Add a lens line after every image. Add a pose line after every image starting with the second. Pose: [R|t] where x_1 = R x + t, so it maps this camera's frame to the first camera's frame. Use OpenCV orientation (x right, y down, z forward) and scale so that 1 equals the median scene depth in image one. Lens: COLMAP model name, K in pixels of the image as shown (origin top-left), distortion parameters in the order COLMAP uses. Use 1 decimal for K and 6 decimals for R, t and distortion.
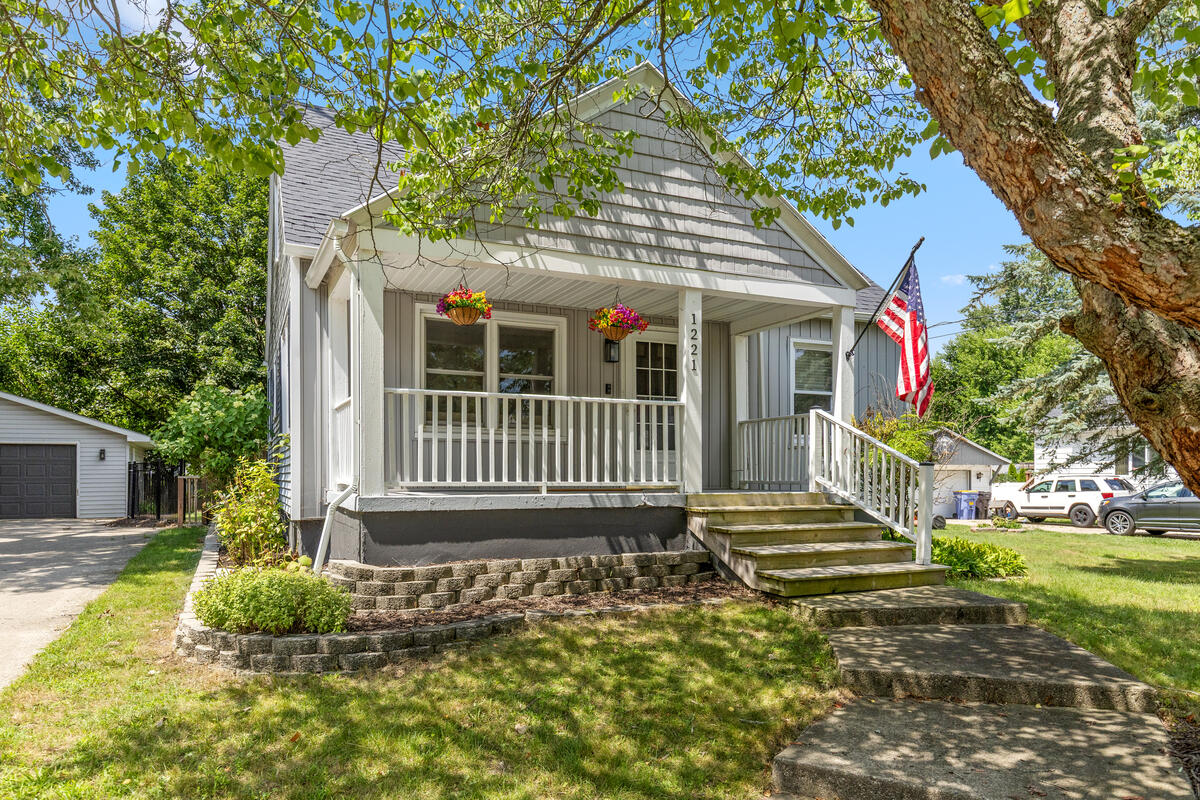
lens RADIAL K [[788.9, 0, 601.5], [0, 788.9, 405.1], [0, 0, 1]] dist [0.006131, 0.000685]
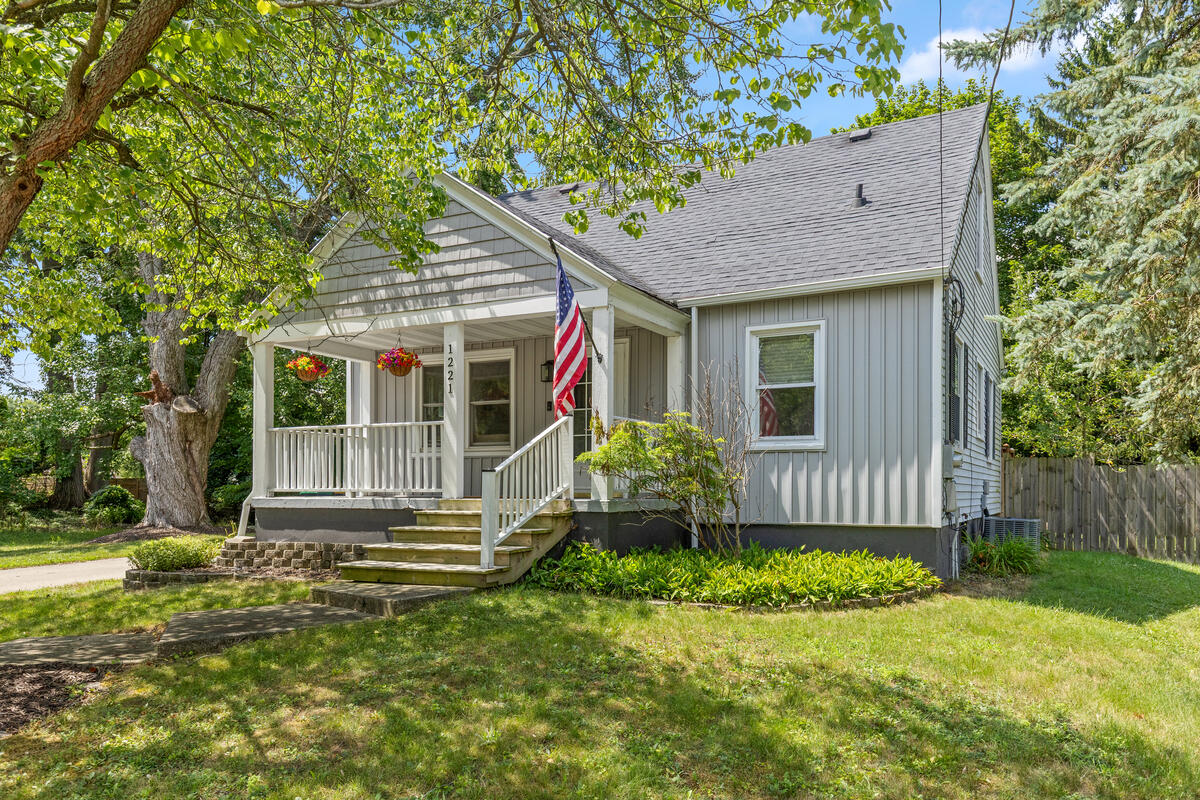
lens RADIAL K [[884.8, 0, 600.3], [0, 884.8, 396.4], [0, 0, 1]] dist [-0.002667, -0.000054]
pose [[0.610247, -0.083075, -0.787843, 1.303626], [0.070823, 0.996225, -0.050191, 0.042826], [0.789039, -0.025168, 0.613828, 0.378813]]
